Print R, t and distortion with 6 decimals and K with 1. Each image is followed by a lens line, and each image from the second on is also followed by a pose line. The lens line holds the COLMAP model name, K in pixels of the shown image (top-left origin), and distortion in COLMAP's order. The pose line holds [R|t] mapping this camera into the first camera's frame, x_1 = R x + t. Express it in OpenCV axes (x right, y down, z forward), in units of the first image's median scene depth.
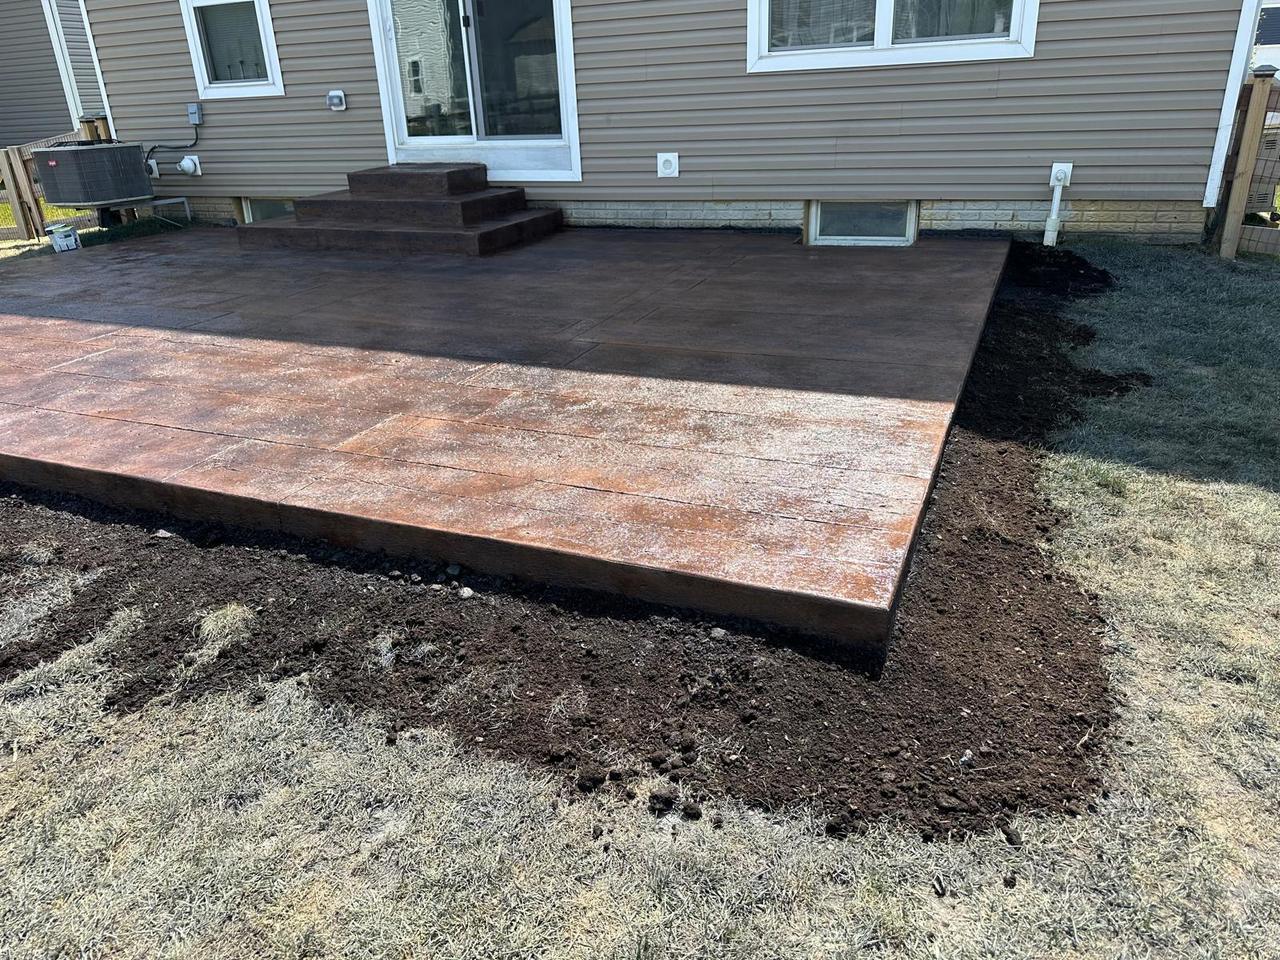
lens RADIAL K [[916.5, 0, 632.6], [0, 916.5, 482.9], [0, 0, 1]] dist [0.073193, -0.088607]
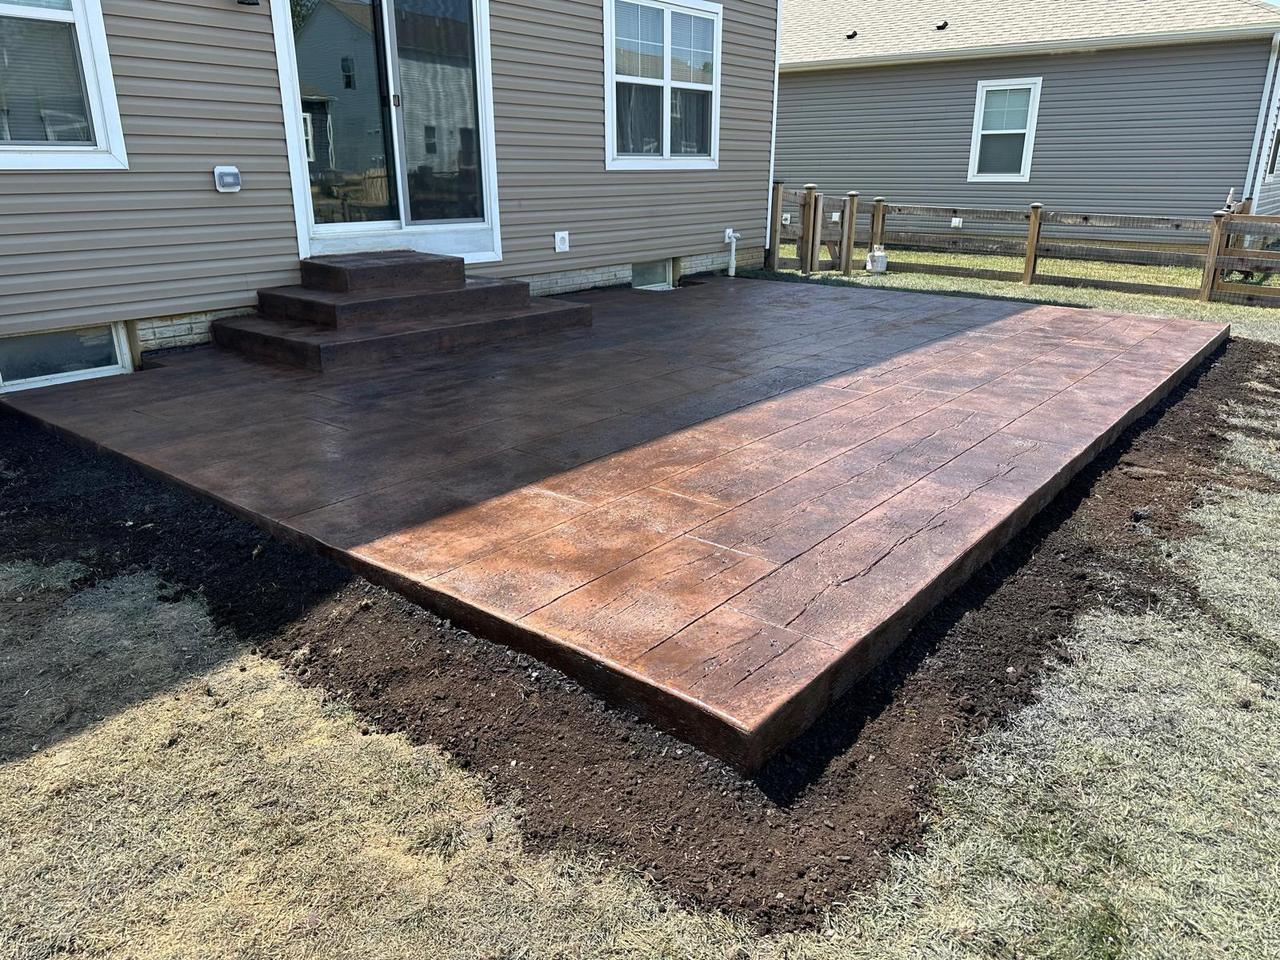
lens RADIAL K [[916.5, 0, 637.3], [0, 916.5, 477.0], [0, 0, 1]] dist [0.073193, -0.088607]
pose [[0.252147, -0.262829, 0.931312, -1.085843], [0.376312, 0.913289, 0.155859, -0.211274], [-0.891522, 0.311165, 0.329189, 0.605101]]
